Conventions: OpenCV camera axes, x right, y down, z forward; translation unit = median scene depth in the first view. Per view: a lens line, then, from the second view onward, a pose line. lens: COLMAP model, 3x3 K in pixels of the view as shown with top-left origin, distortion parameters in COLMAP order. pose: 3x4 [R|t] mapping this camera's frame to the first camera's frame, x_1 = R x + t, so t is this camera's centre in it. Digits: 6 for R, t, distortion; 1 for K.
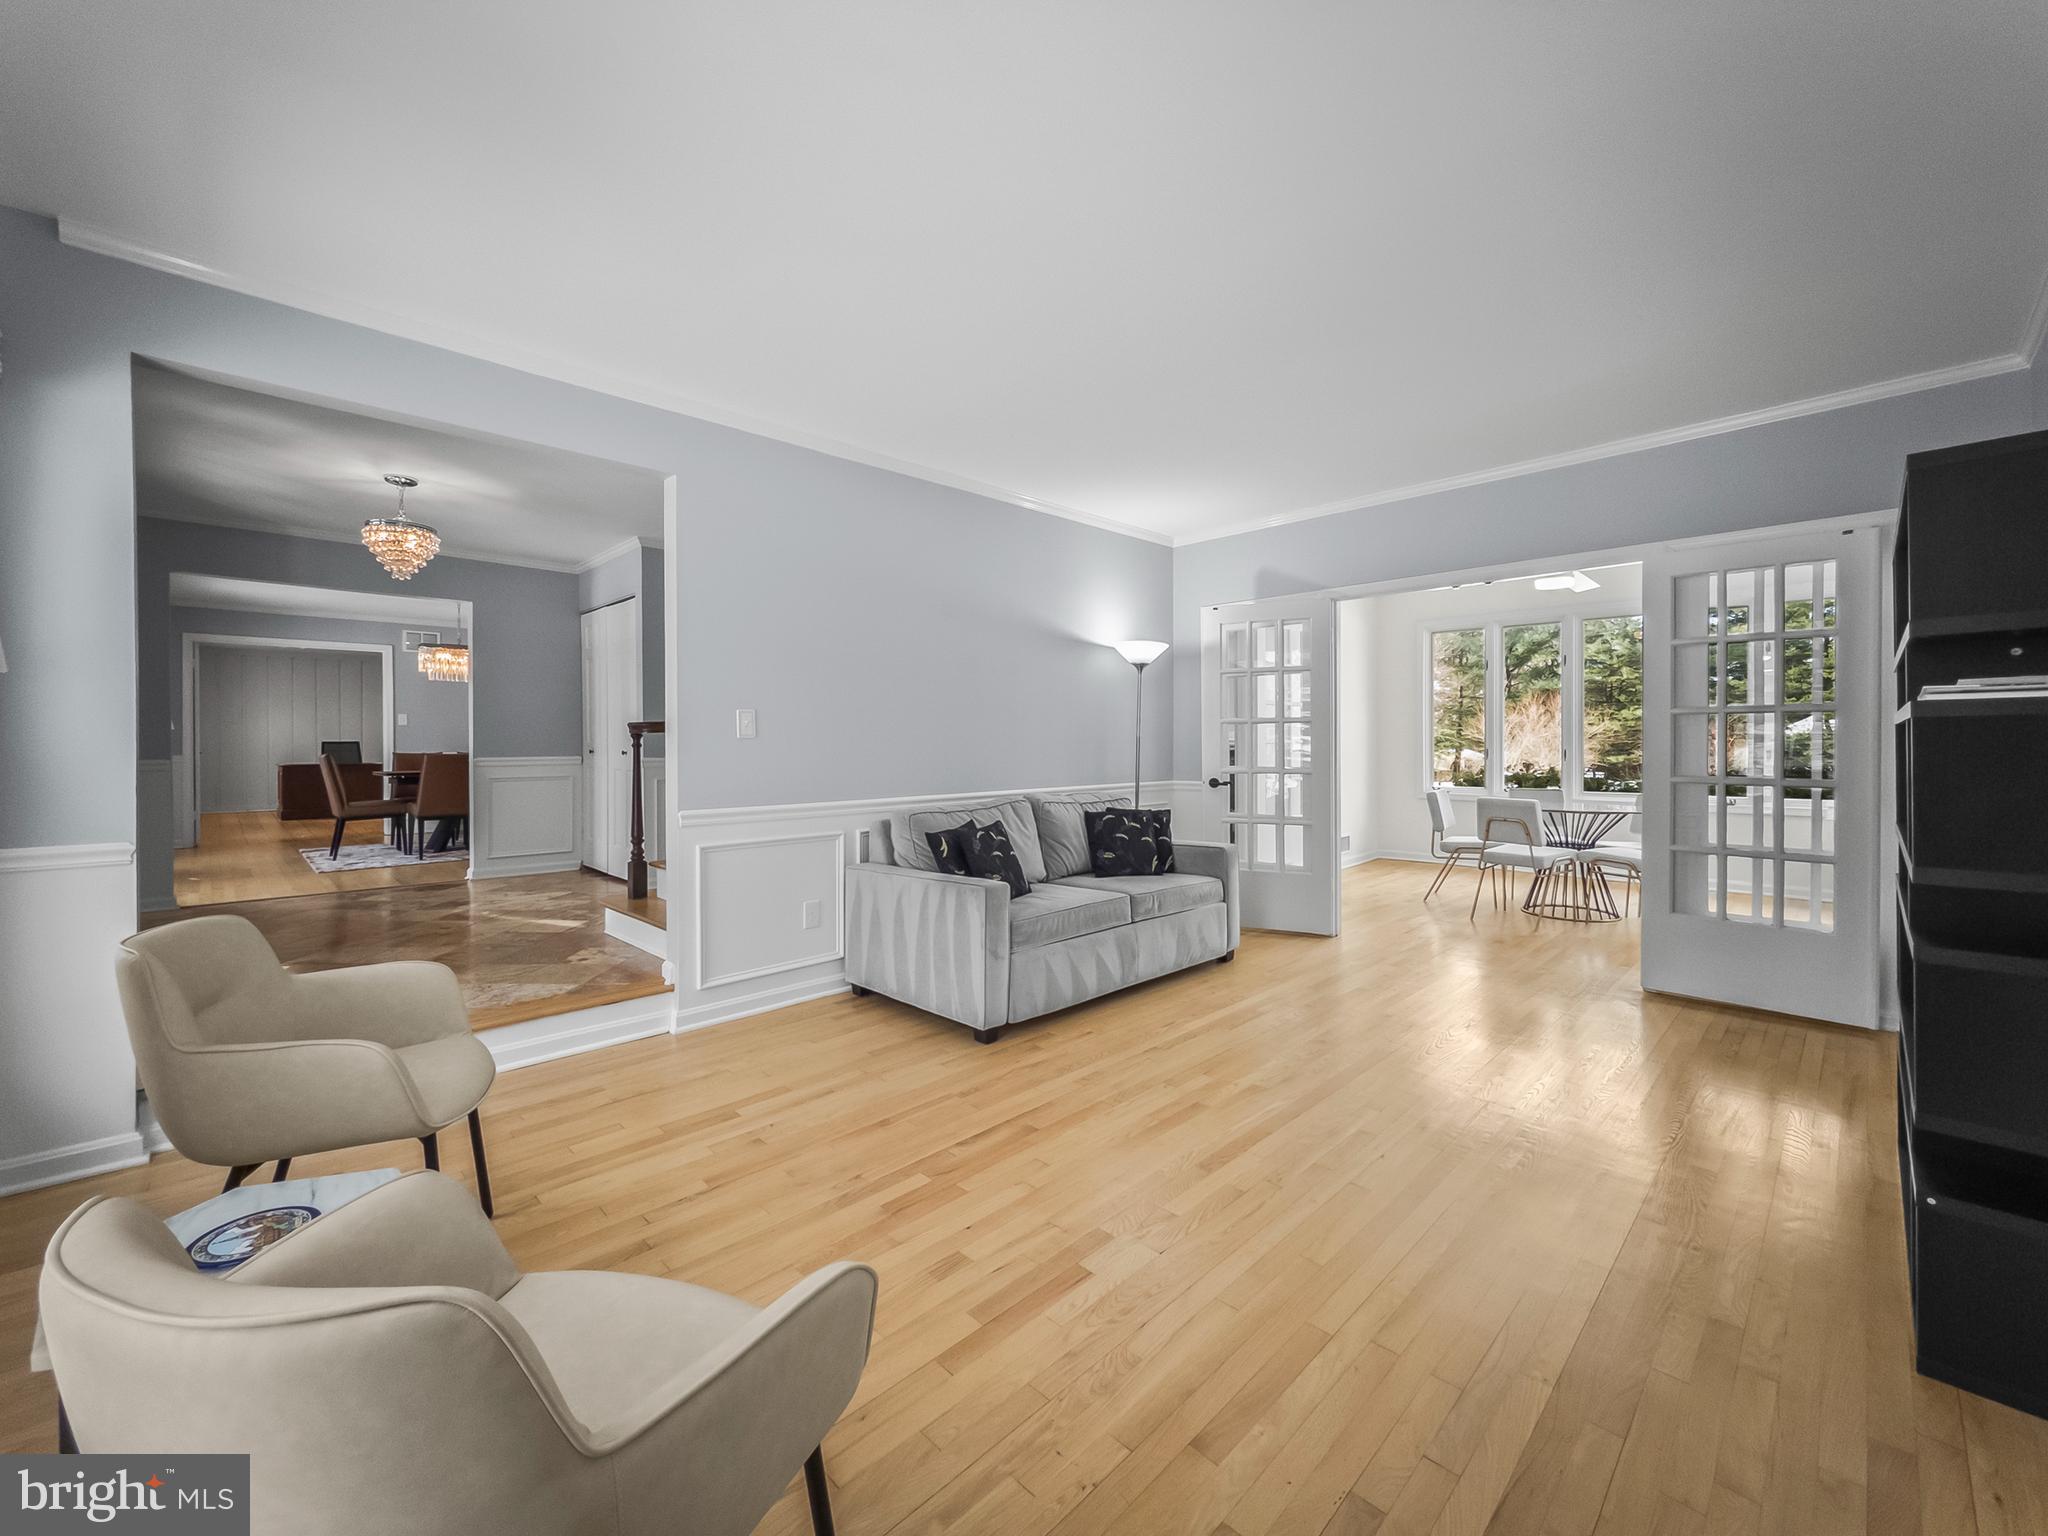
lens RADIAL K [[831.6, 0, 1016.9], [0, 831.6, 733.0], [0, 0, 1]] dist [0.006853, -0.000214]
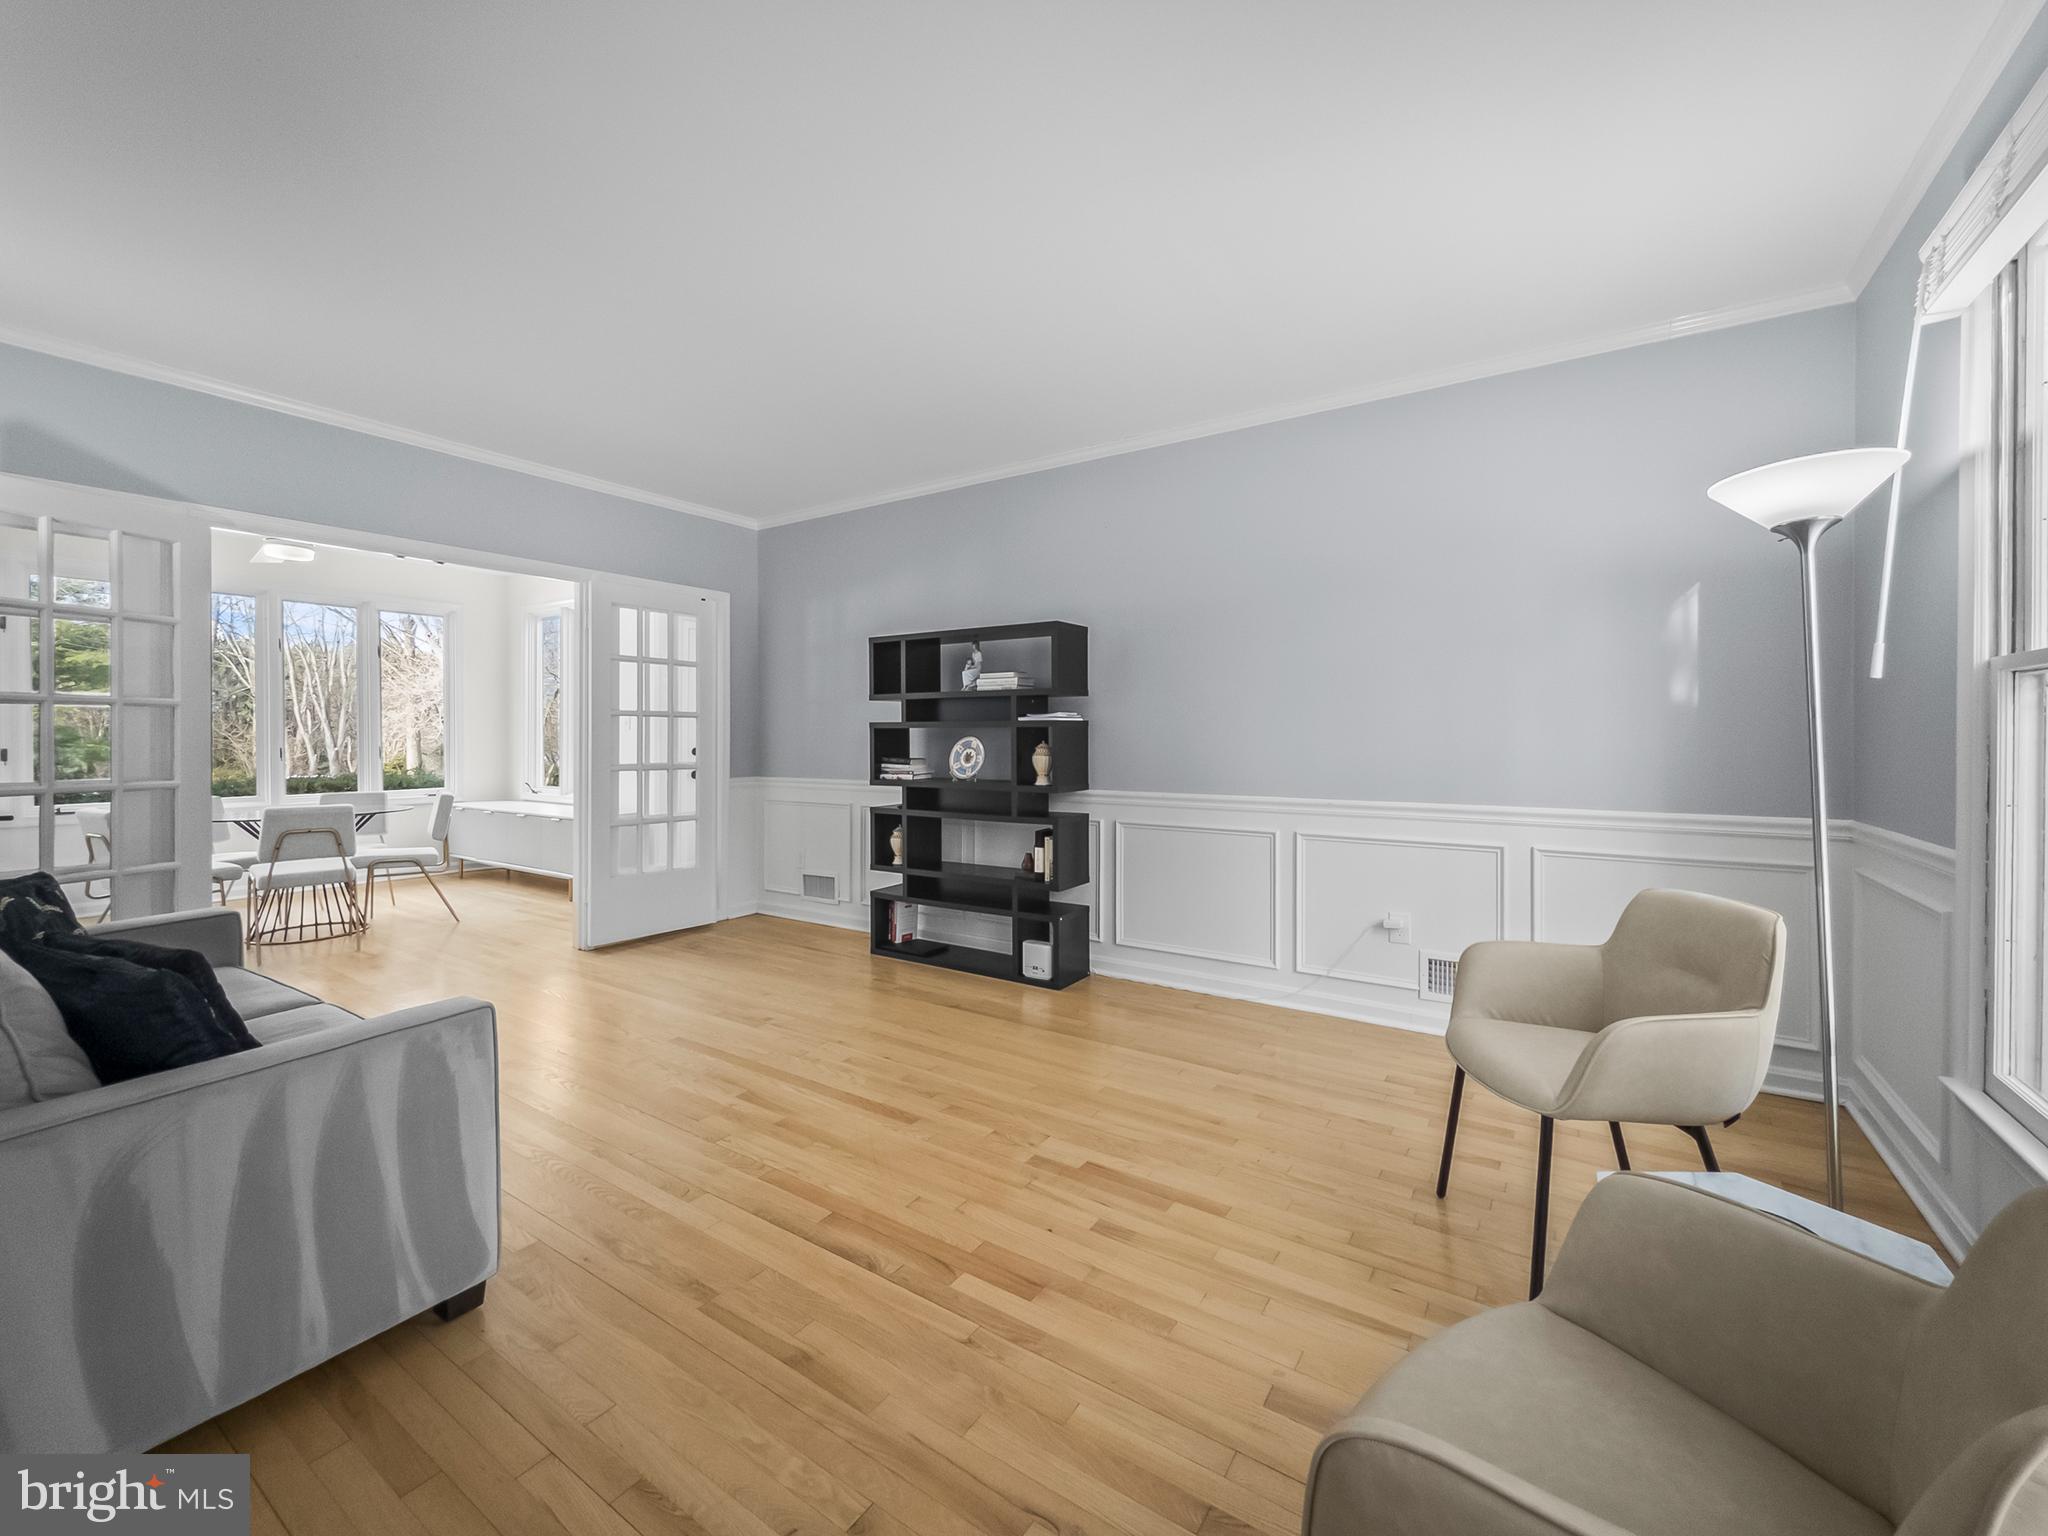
lens RADIAL K [[831.6, 0, 1021.6], [0, 831.6, 762.3], [0, 0, 1]] dist [0.006853, -0.000214]
pose [[-0.211150, -0.028420, 0.977040, -0.781200], [-0.009865, 0.999588, 0.026944, 0.009054], [-0.977404, -0.003949, -0.211343, 0.969155]]
